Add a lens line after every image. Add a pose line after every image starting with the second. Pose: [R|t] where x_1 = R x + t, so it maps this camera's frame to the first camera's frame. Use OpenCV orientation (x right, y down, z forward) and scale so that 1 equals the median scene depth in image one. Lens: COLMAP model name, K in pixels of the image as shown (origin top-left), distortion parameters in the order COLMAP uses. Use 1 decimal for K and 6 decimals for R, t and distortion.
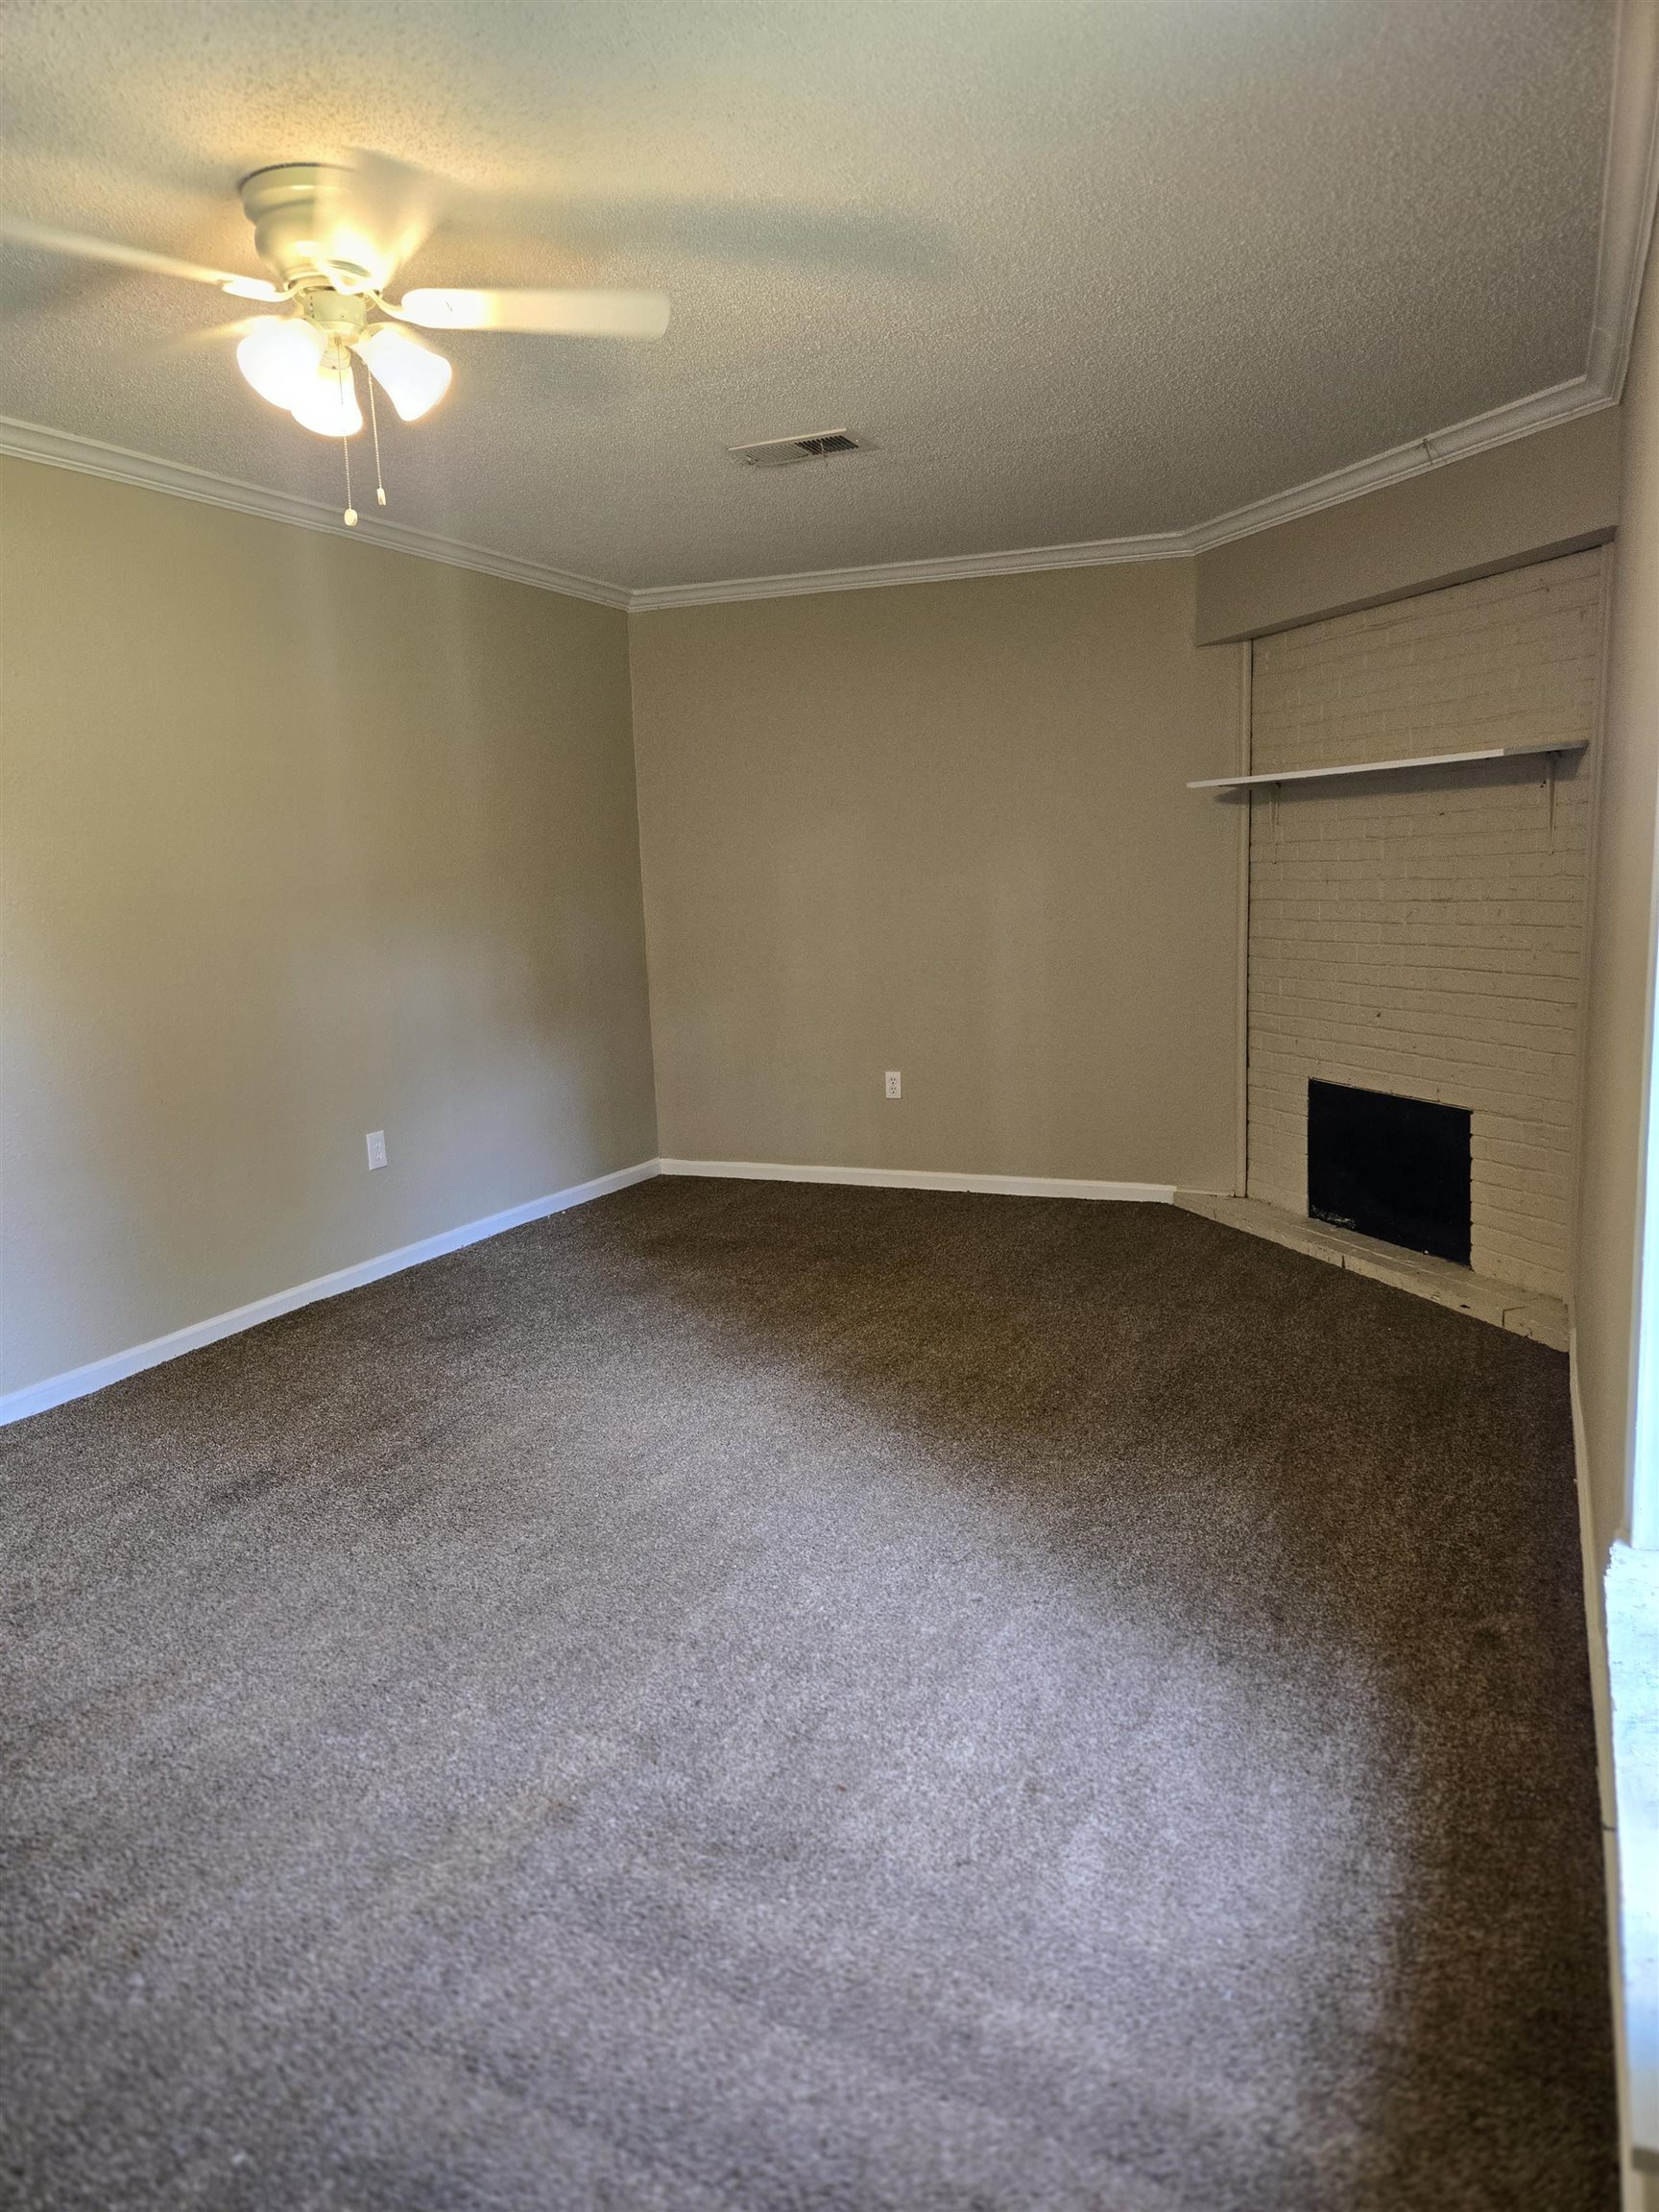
lens RADIAL K [[1505.1, 0, 800.8], [0, 1505.1, 1100.6], [0, 0, 1]] dist [0.070342, -0.060349]
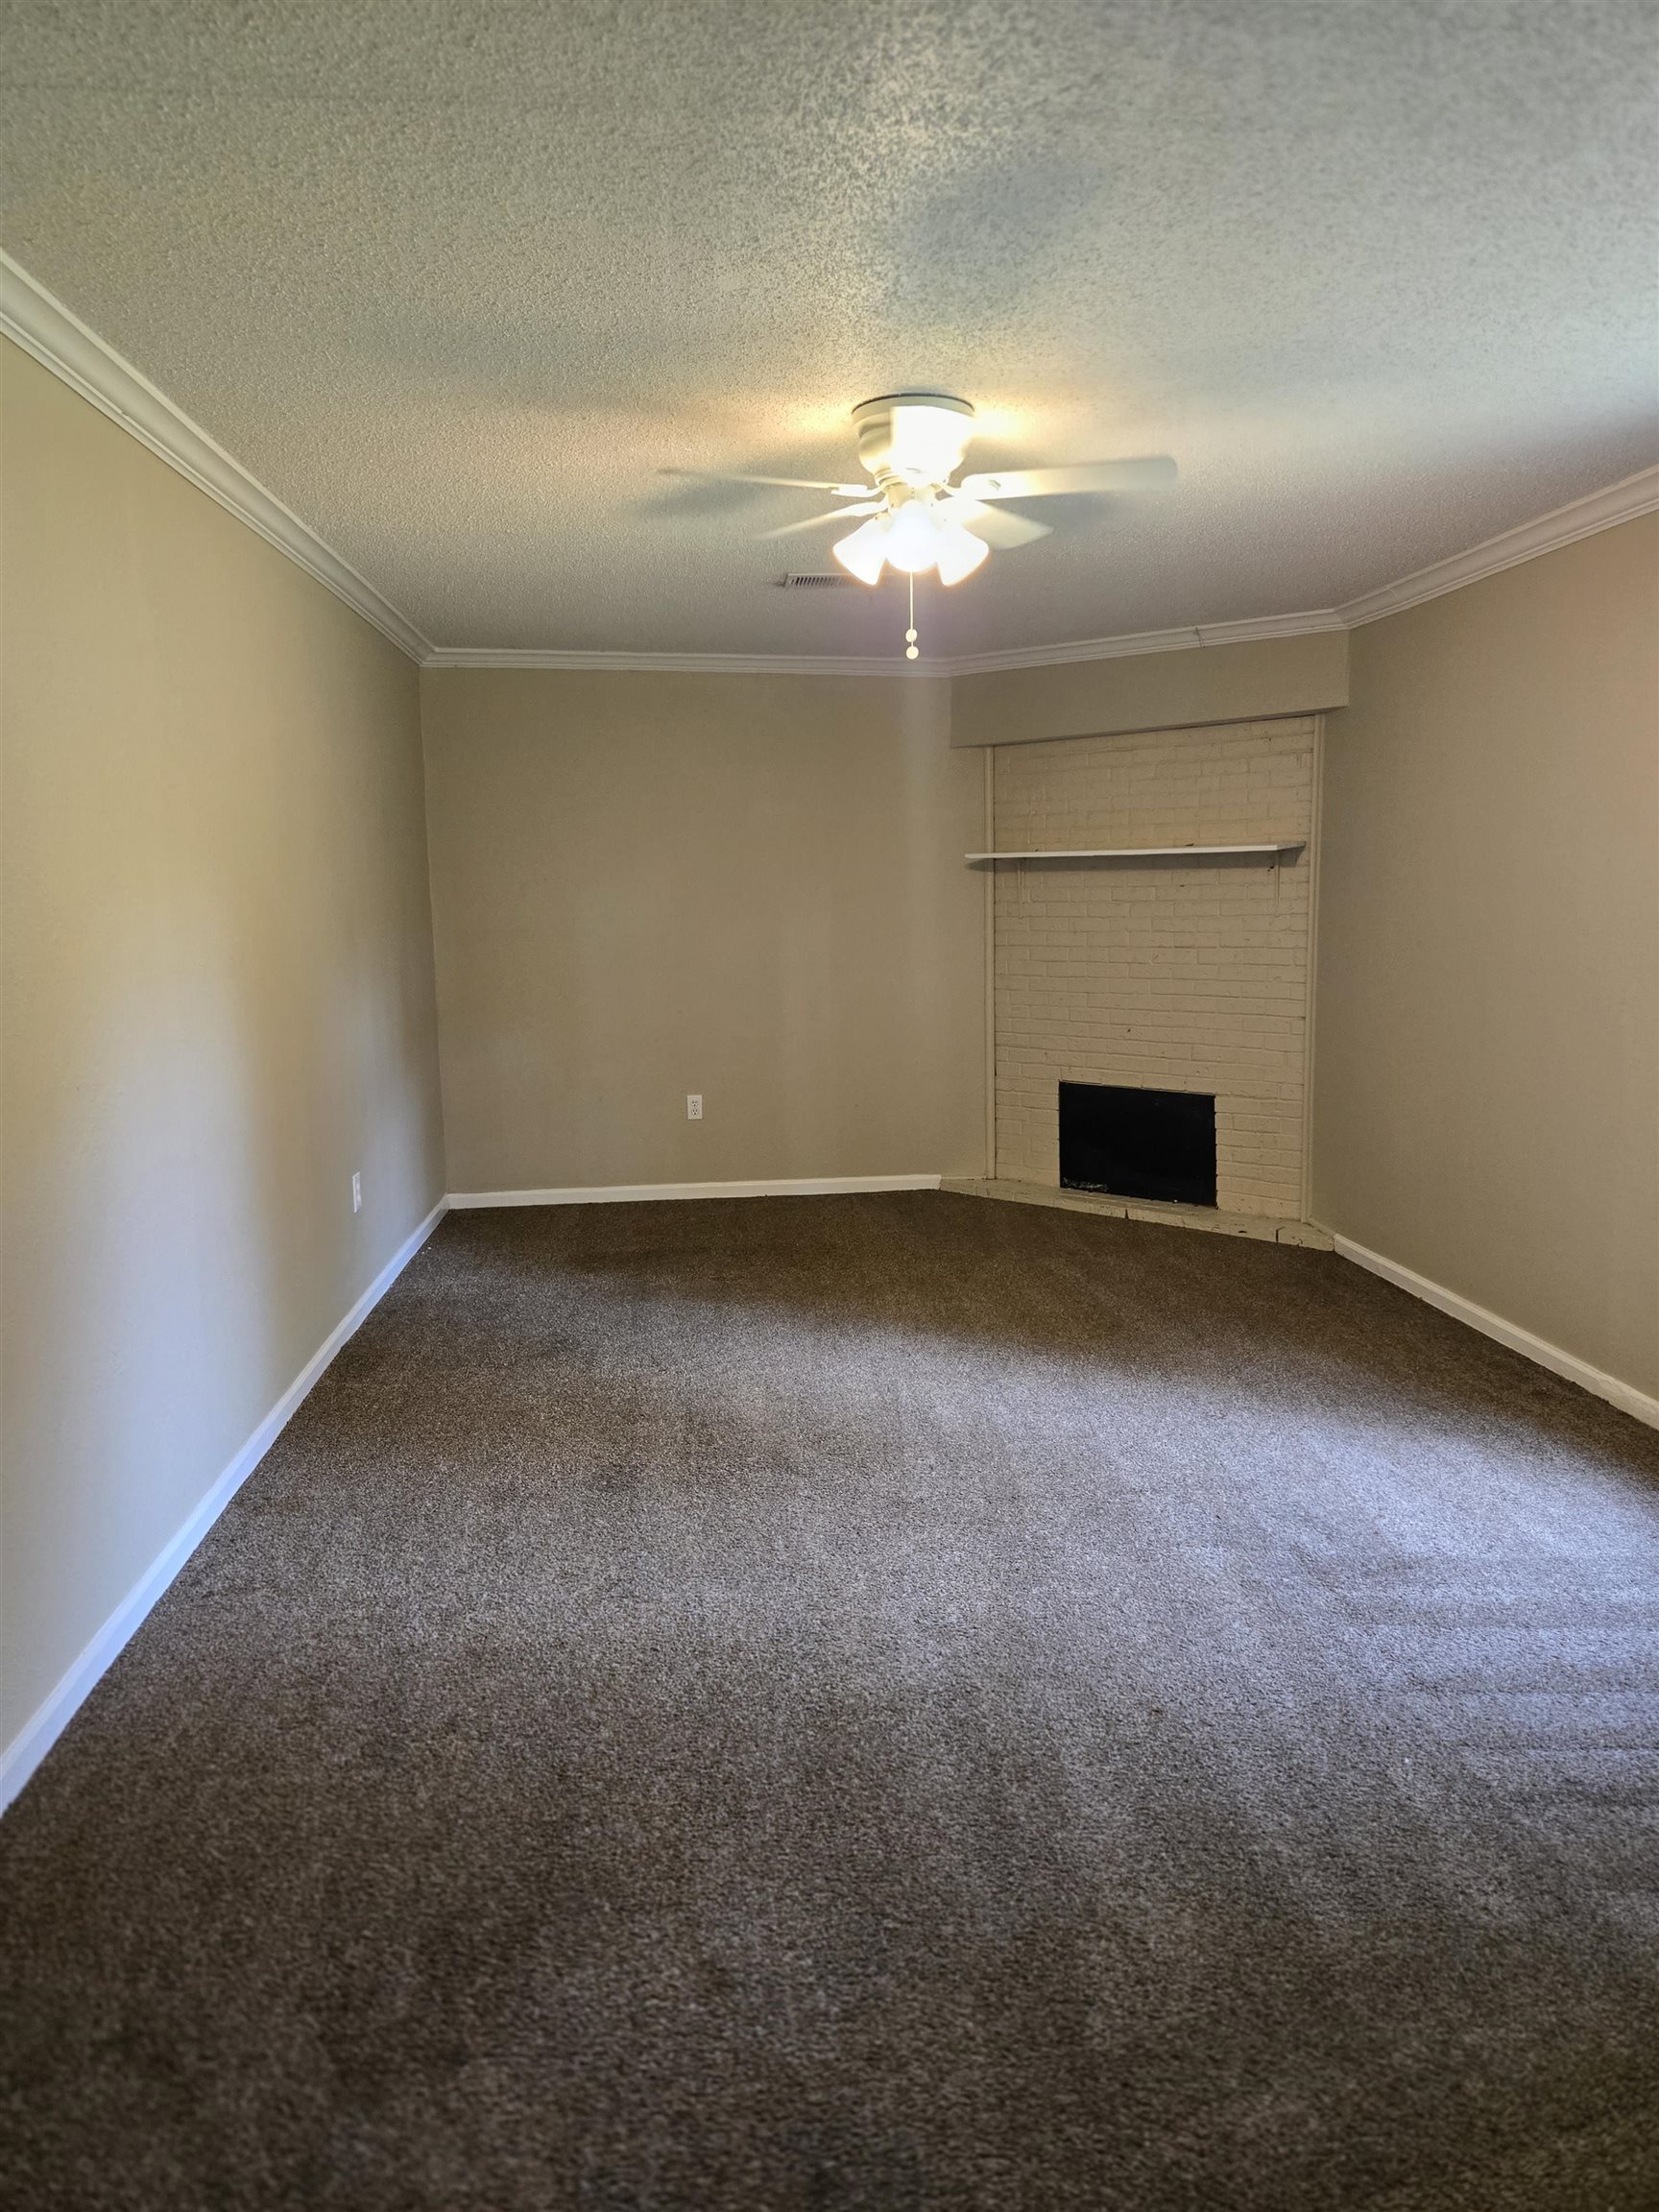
lens RADIAL K [[1499.4, 0, 816.2], [0, 1499.4, 1079.4], [0, 0, 1]] dist [0.065879, -0.053352]
pose [[0.864841, -0.043468, 0.500160, -0.580233], [0.063163, 0.997749, -0.022503, -0.000233], [-0.498057, 0.051054, 0.865640, -0.026131]]
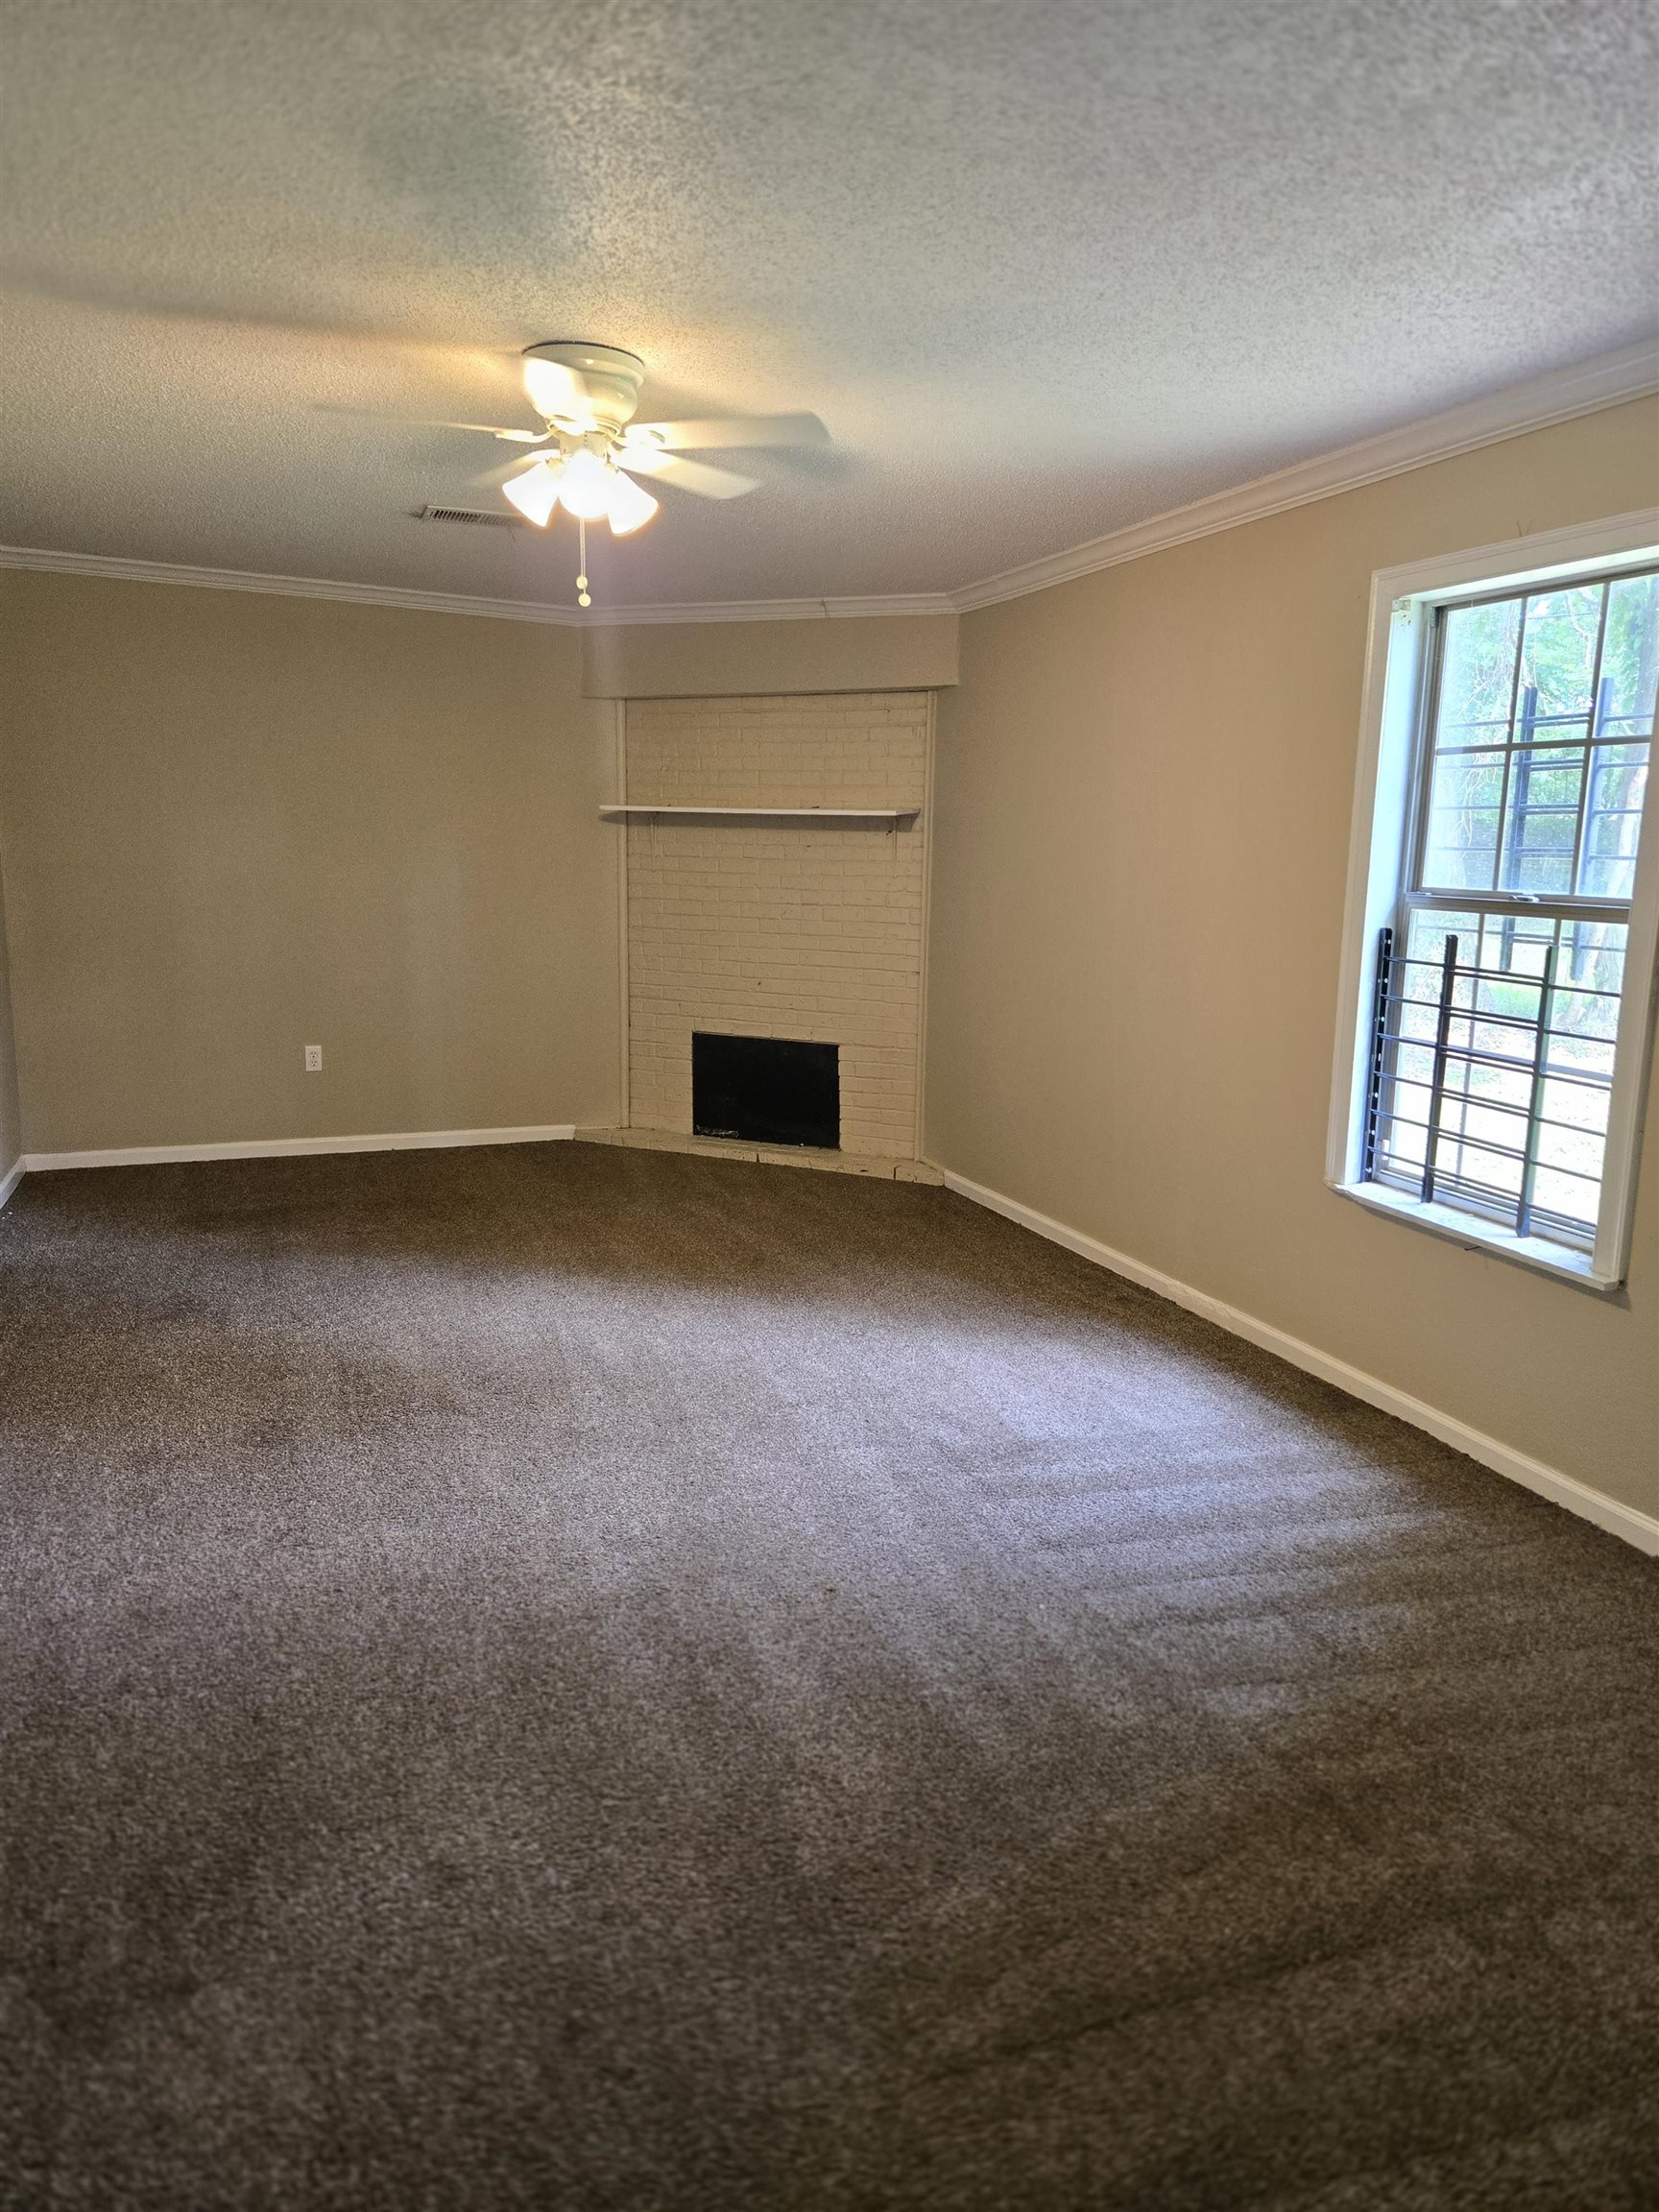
lens RADIAL K [[1496.3, 0, 841.9], [0, 1496.3, 1081.2], [0, 0, 1]] dist [0.073628, -0.054857]
pose [[0.690603, -0.064431, 0.720358, -0.628742], [0.067539, 0.997417, 0.024463, 0.006653], [-0.720073, 0.031758, 0.693171, -0.027124]]
